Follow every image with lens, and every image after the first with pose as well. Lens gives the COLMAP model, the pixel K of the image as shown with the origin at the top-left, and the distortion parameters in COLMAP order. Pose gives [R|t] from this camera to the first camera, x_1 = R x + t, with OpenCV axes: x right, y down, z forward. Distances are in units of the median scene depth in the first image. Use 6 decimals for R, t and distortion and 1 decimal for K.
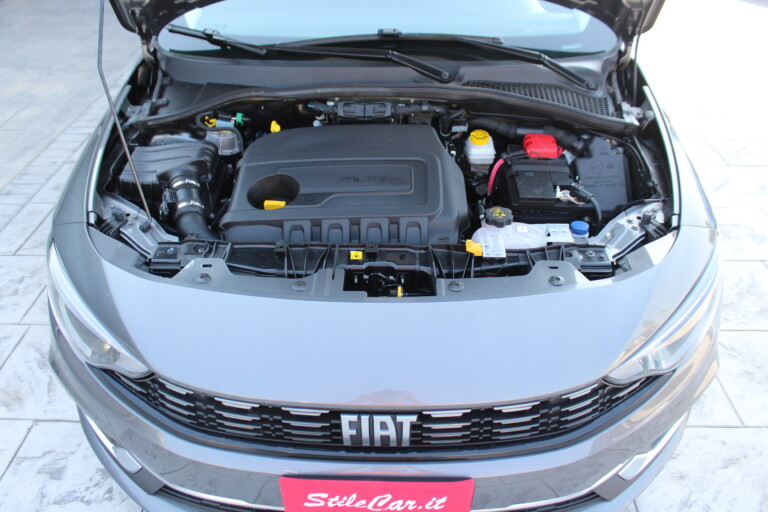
lens RADIAL K [[638.0, 0, 376.4], [0, 638.0, 256.9], [0, 0, 1]] dist [-0.174063, 0.140511]
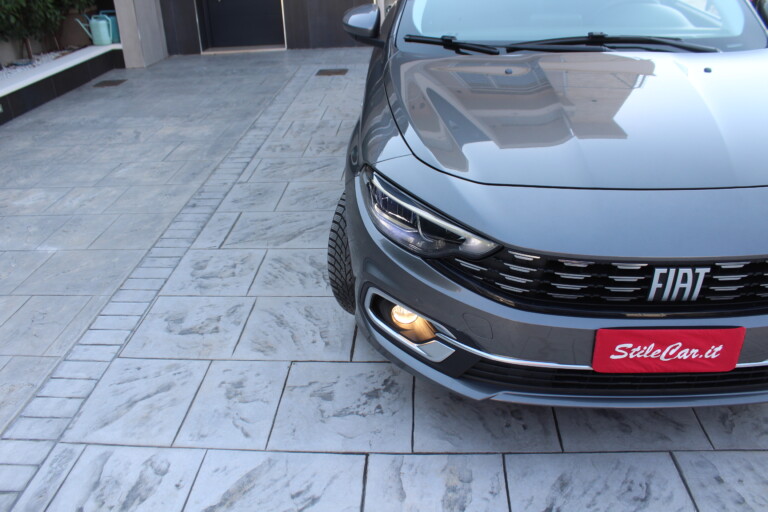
lens RADIAL K [[638.0, 0, 376.4], [0, 638.0, 256.9], [0, 0, 1]] dist [-0.174063, 0.140511]
pose [[0.998092, -0.013268, -0.060307, -0.520347], [0.005833, 0.992533, -0.121835, 0.350367], [0.061473, 0.121251, 0.990717, -0.318629]]
